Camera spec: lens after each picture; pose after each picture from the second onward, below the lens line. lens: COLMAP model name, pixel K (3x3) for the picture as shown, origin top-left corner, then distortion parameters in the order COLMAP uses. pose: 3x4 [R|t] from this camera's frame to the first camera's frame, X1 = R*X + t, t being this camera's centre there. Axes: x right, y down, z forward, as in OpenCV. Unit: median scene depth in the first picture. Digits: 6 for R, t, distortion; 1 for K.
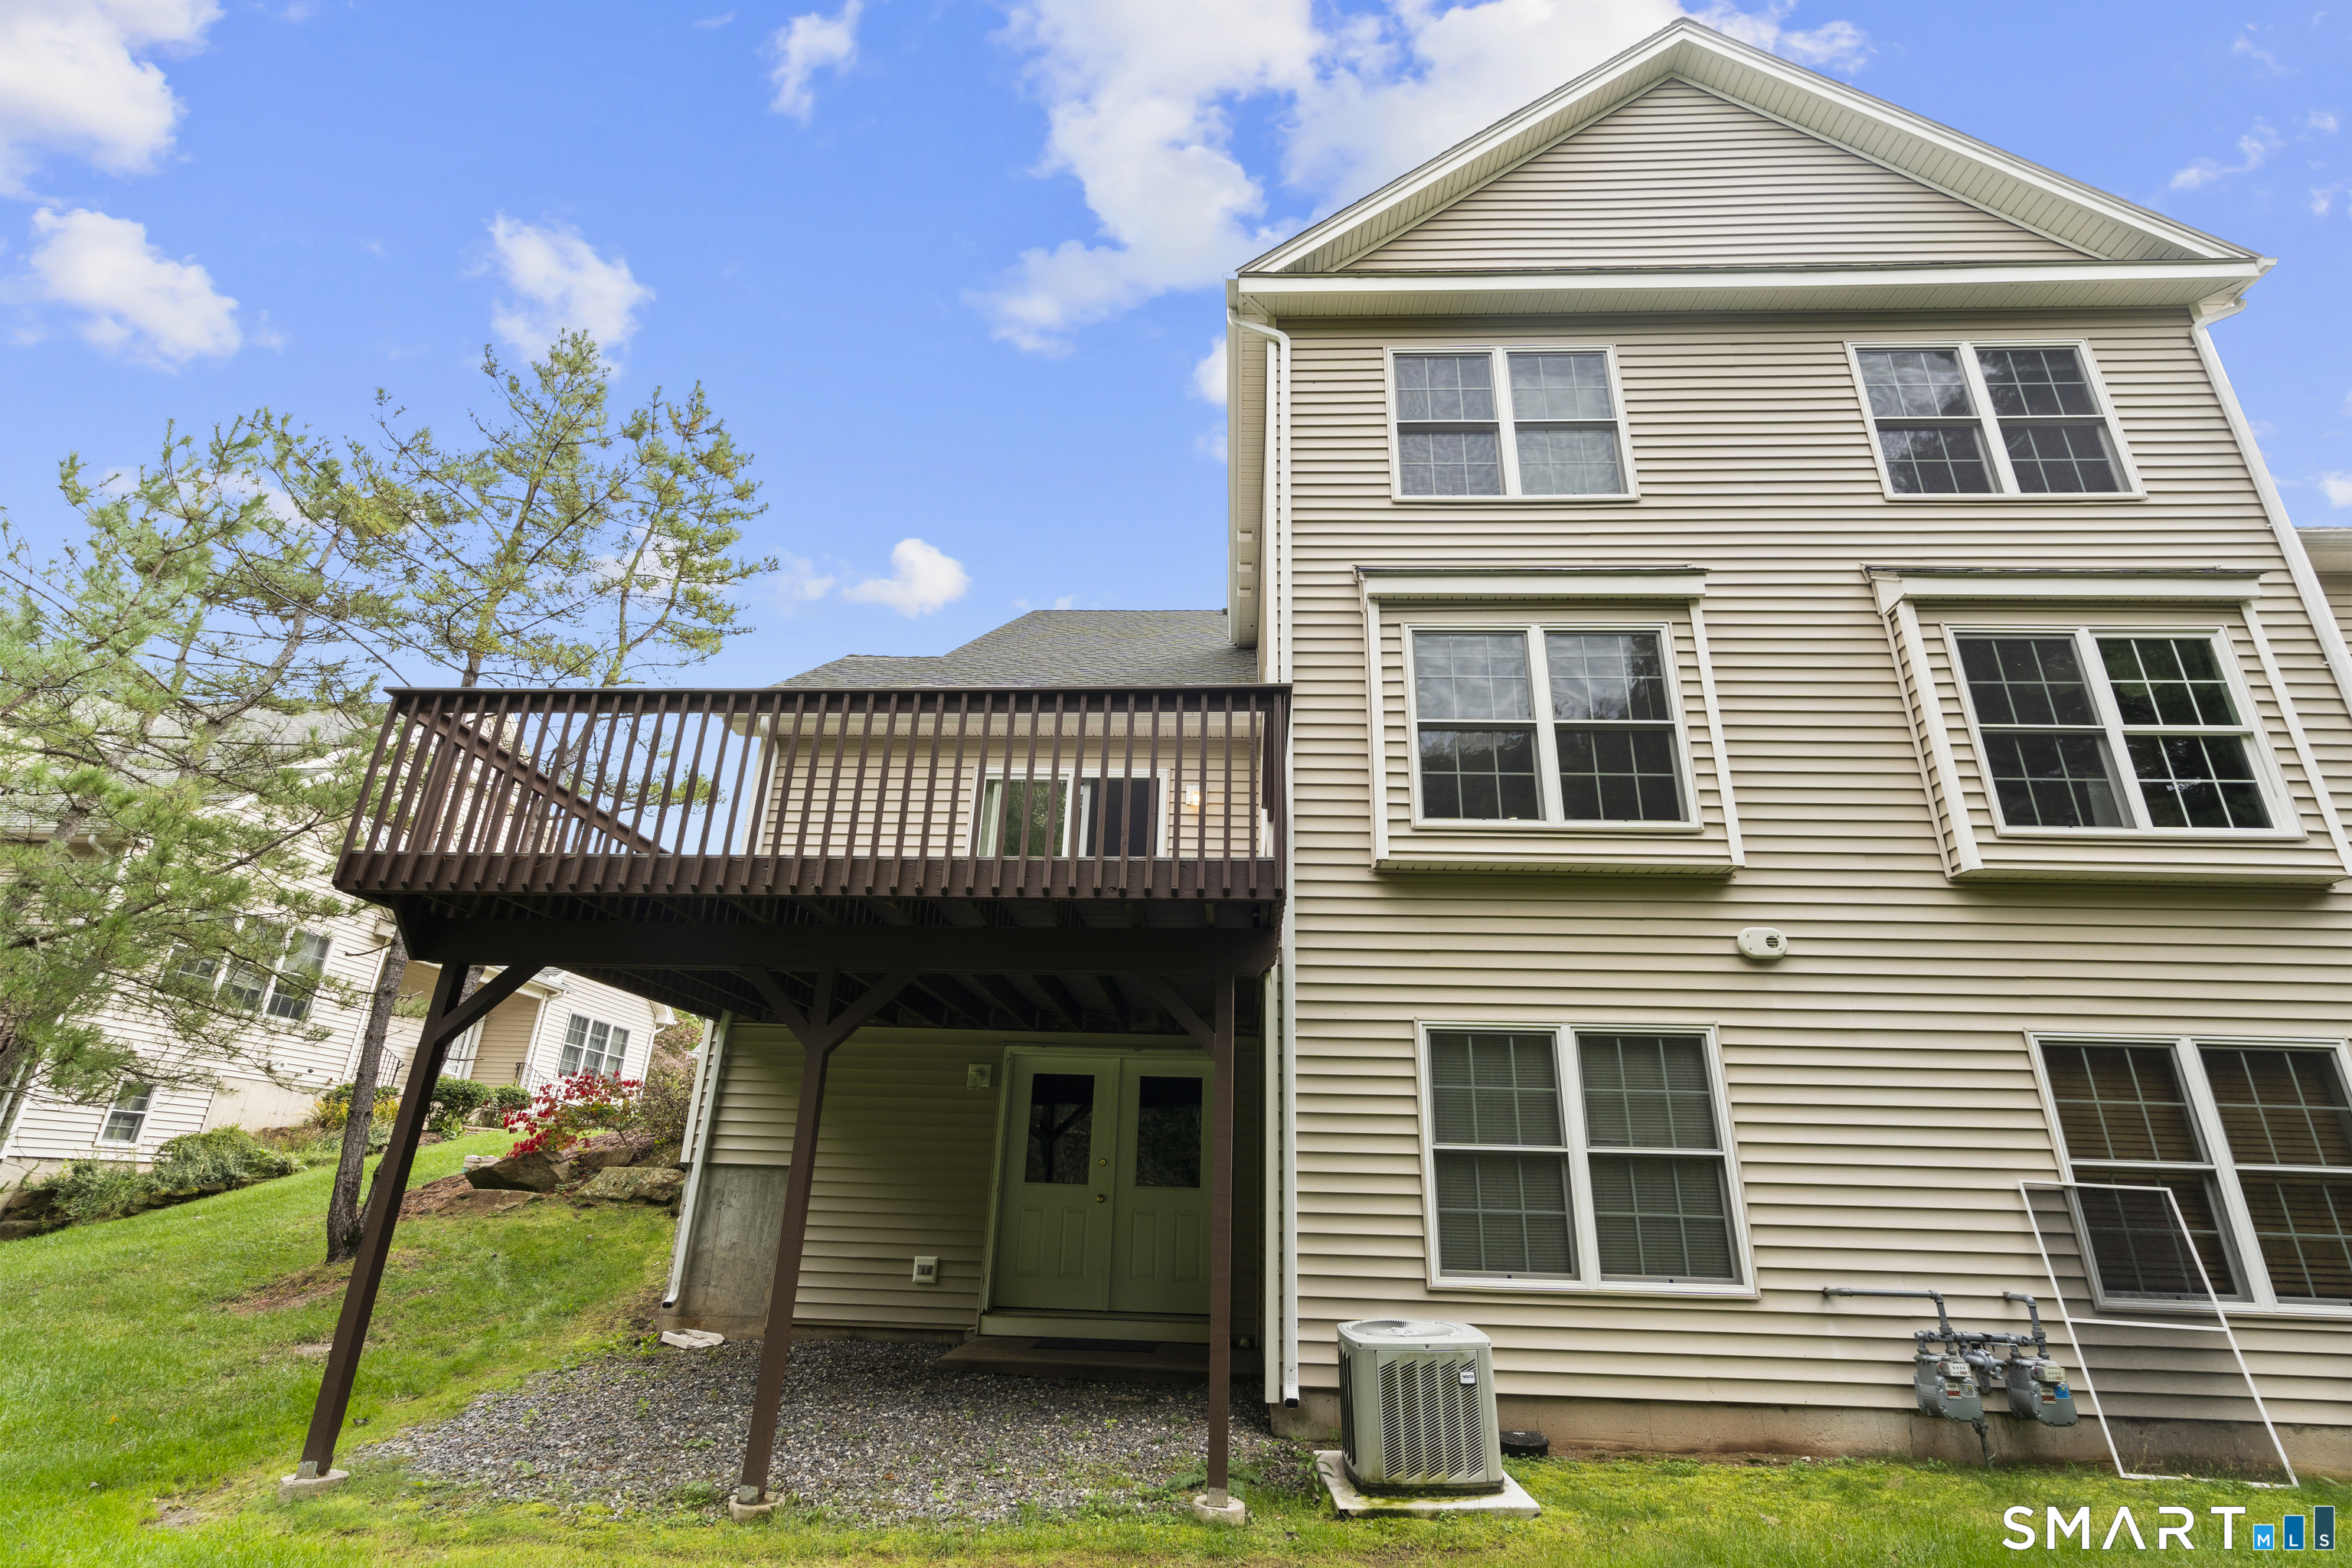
lens RADIAL K [[1056.7, 0, 1178.0], [0, 1056.7, 795.5], [0, 0, 1]] dist [-0.003053, 0.001624]
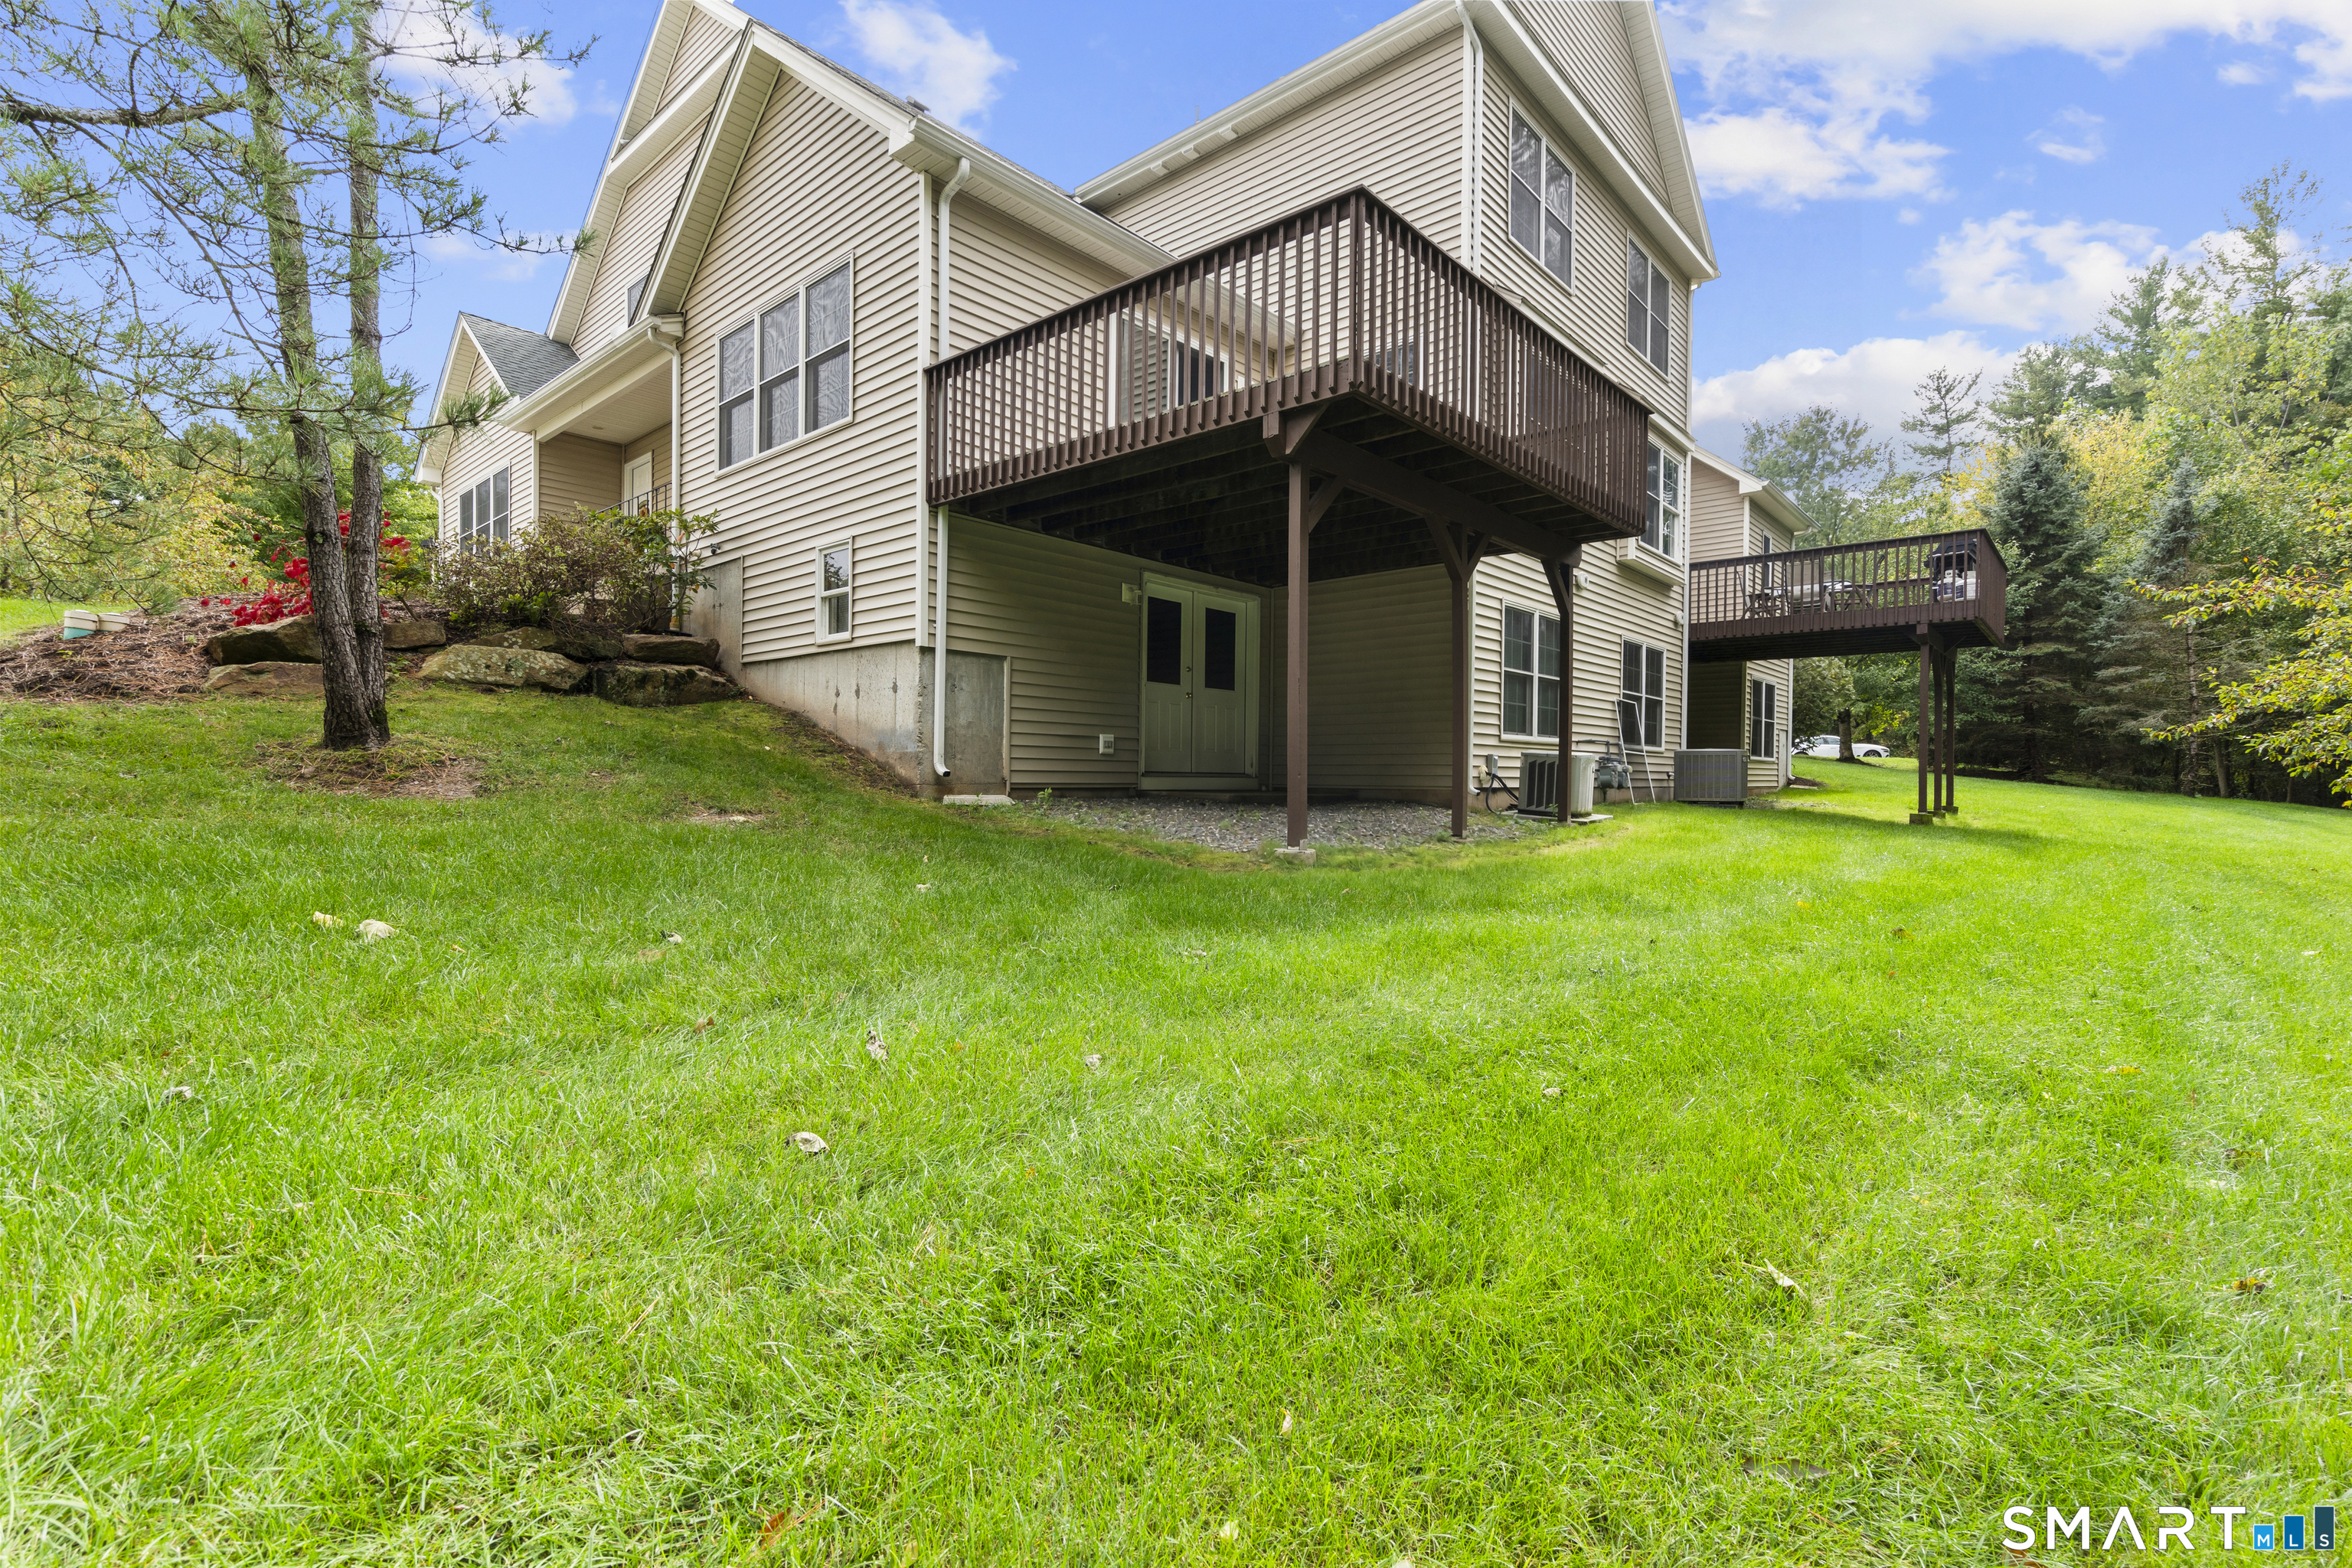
lens RADIAL K [[1056.7, 0, 1176.4], [0, 1056.7, 777.0], [0, 0, 1]] dist [-0.003053, 0.001624]
pose [[0.630910, -0.019361, 0.775615, -1.103147], [-0.270121, 0.931663, 0.242981, 0.161201], [-0.727315, -0.362809, 0.582565, 0.211235]]
